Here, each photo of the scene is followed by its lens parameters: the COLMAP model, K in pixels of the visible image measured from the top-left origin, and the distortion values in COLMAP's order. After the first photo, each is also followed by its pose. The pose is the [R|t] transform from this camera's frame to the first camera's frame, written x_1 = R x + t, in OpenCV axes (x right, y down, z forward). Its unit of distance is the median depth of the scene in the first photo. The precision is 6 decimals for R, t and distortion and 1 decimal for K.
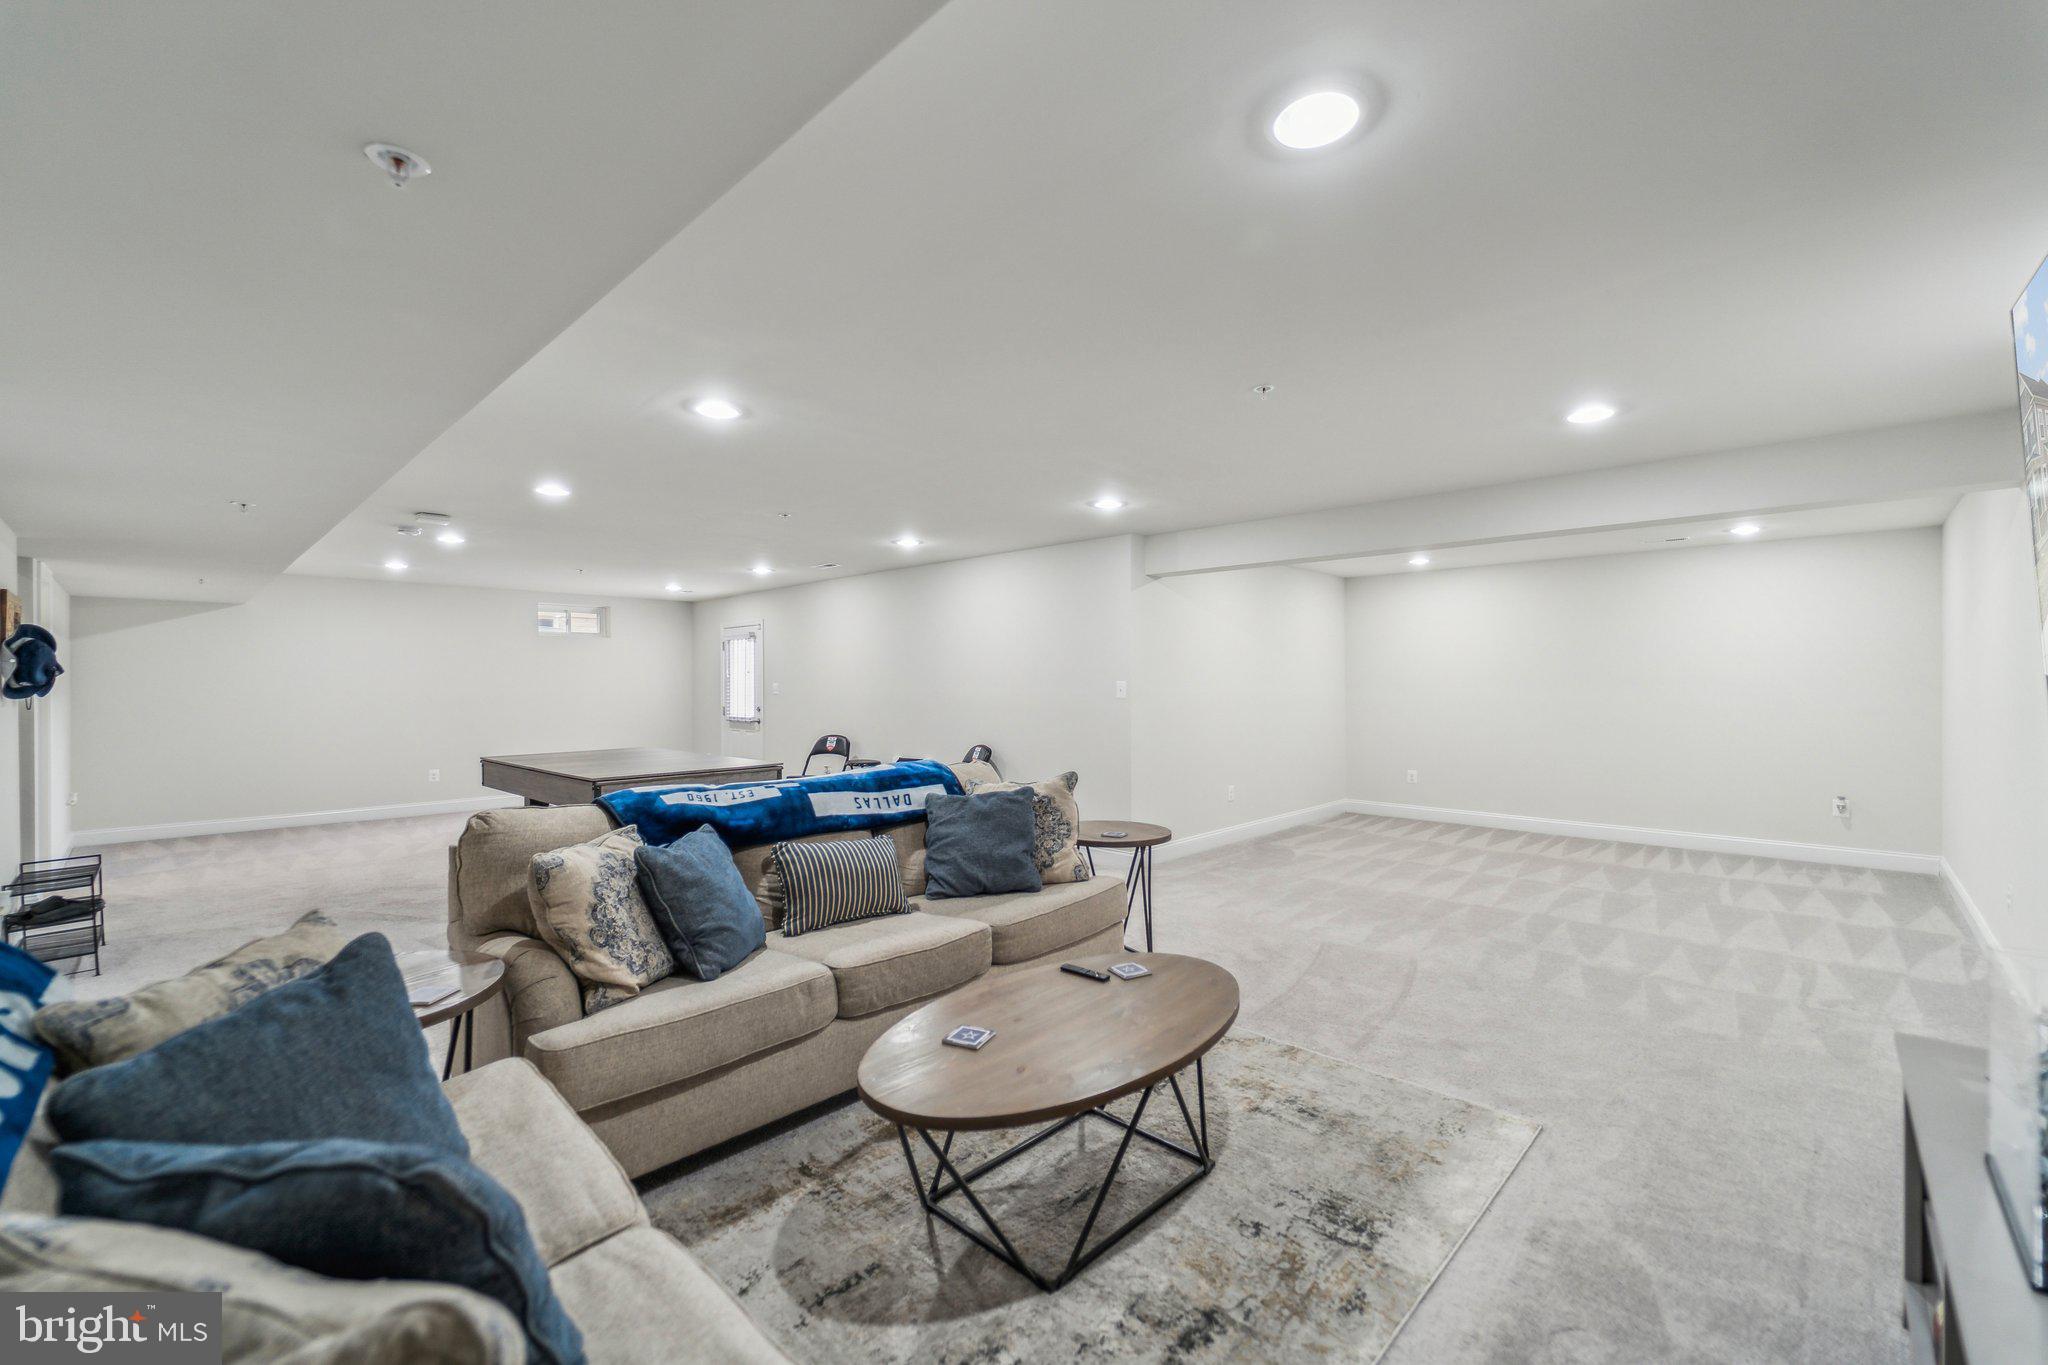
lens RADIAL K [[852.7, 0, 1024.0], [0, 852.7, 682.5], [0, 0, 1]] dist [-0.000940, -0.000323]
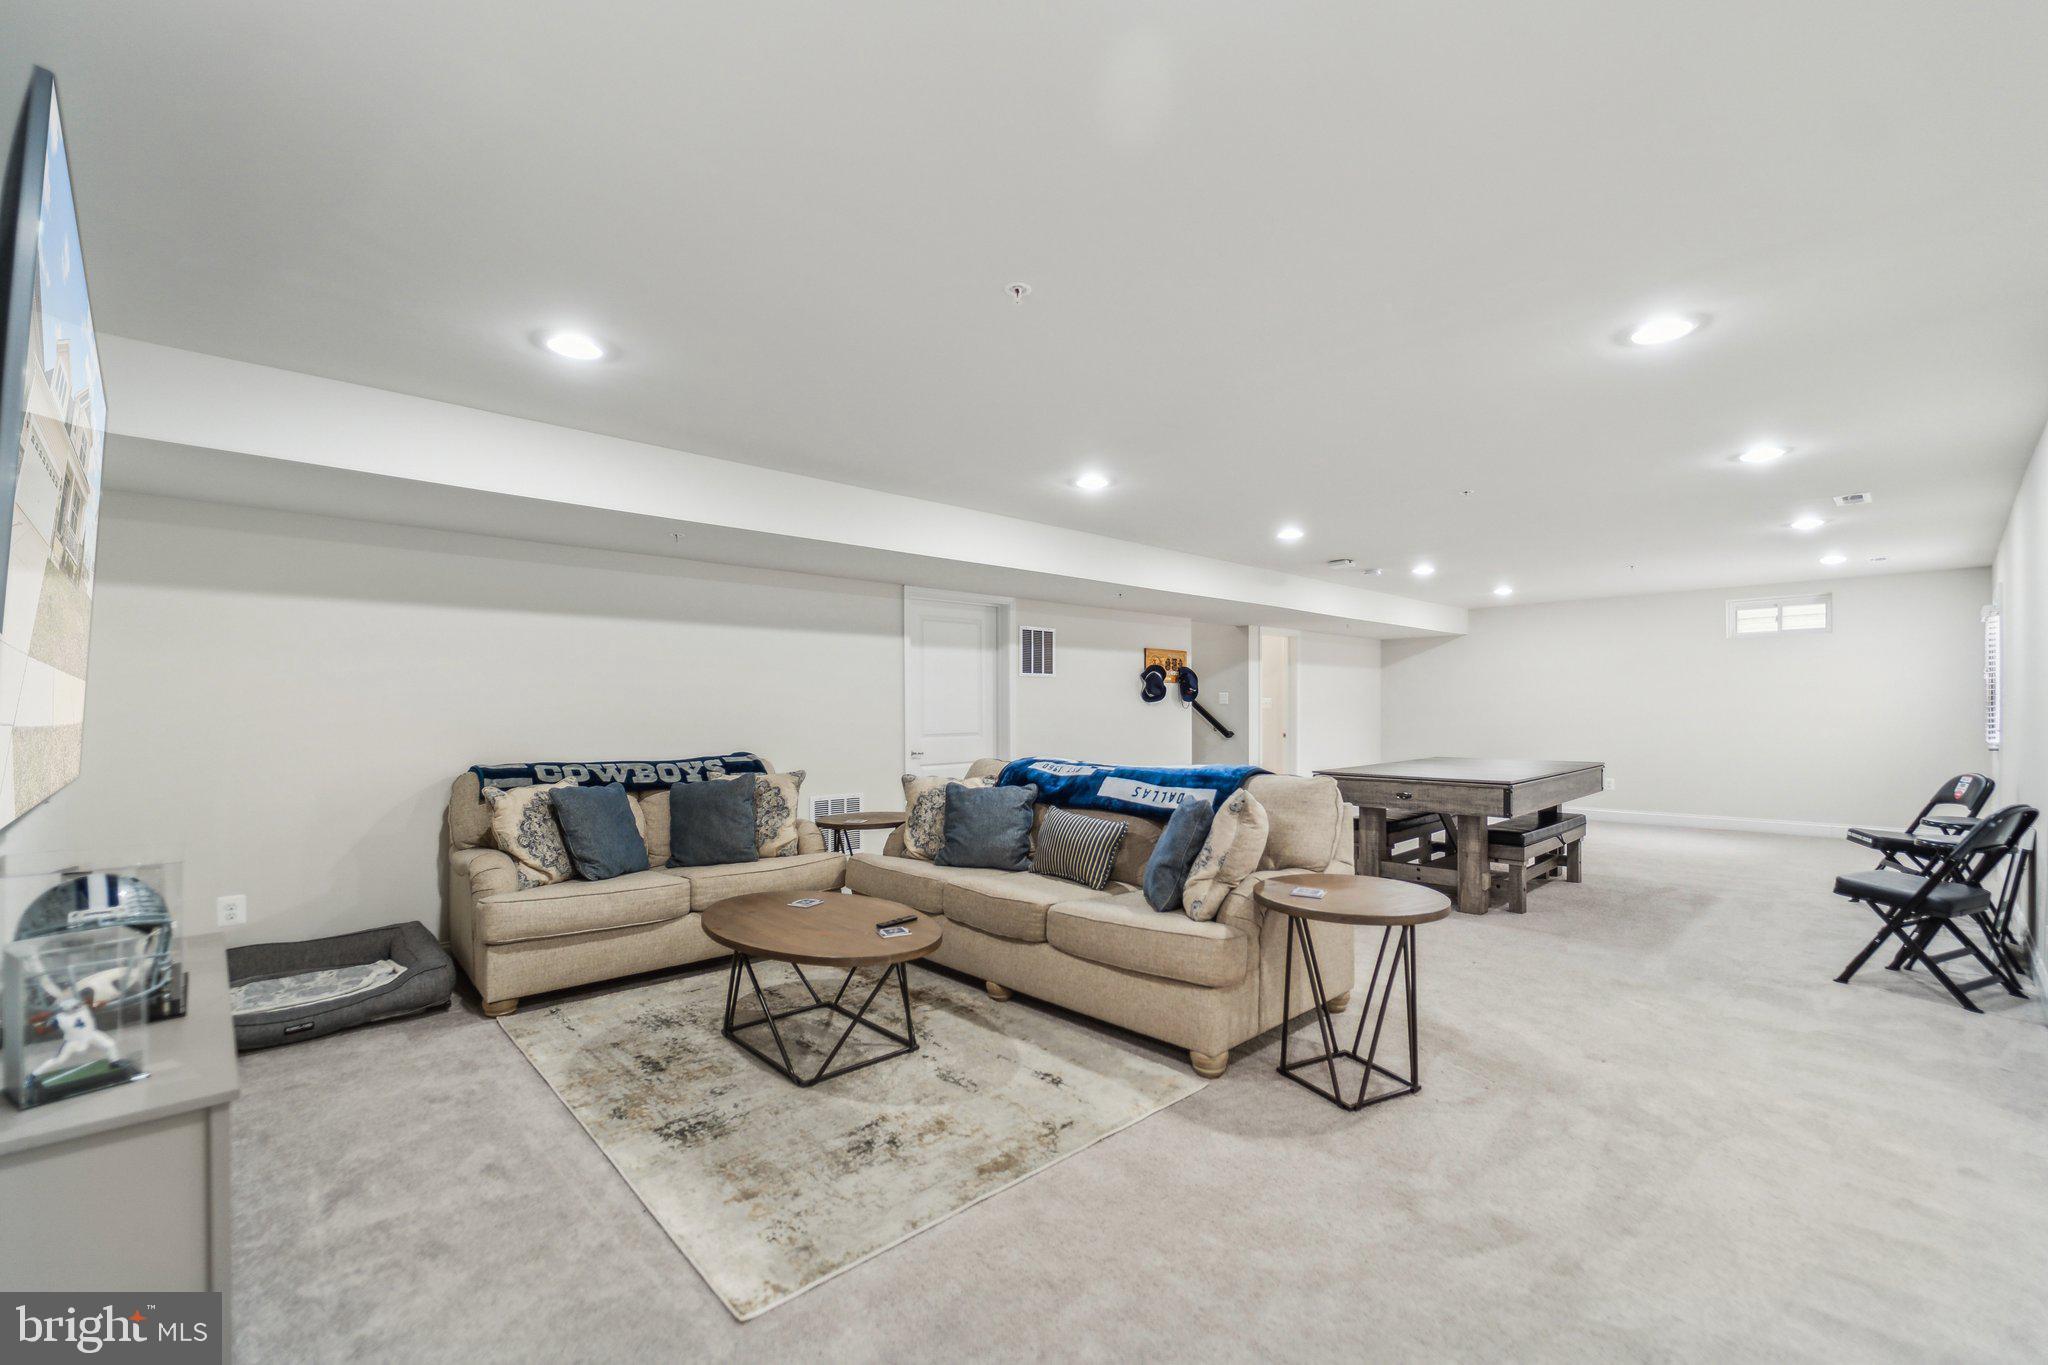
lens RADIAL K [[852.7, 0, 1024.0], [0, 852.7, 682.5], [0, 0, 1]] dist [-0.000940, -0.000323]
pose [[-0.058762, -0.025520, -0.997946, 0.895027], [0.003797, 0.999660, -0.025788, 0.025857], [0.998265, -0.005304, -0.058645, 0.884533]]
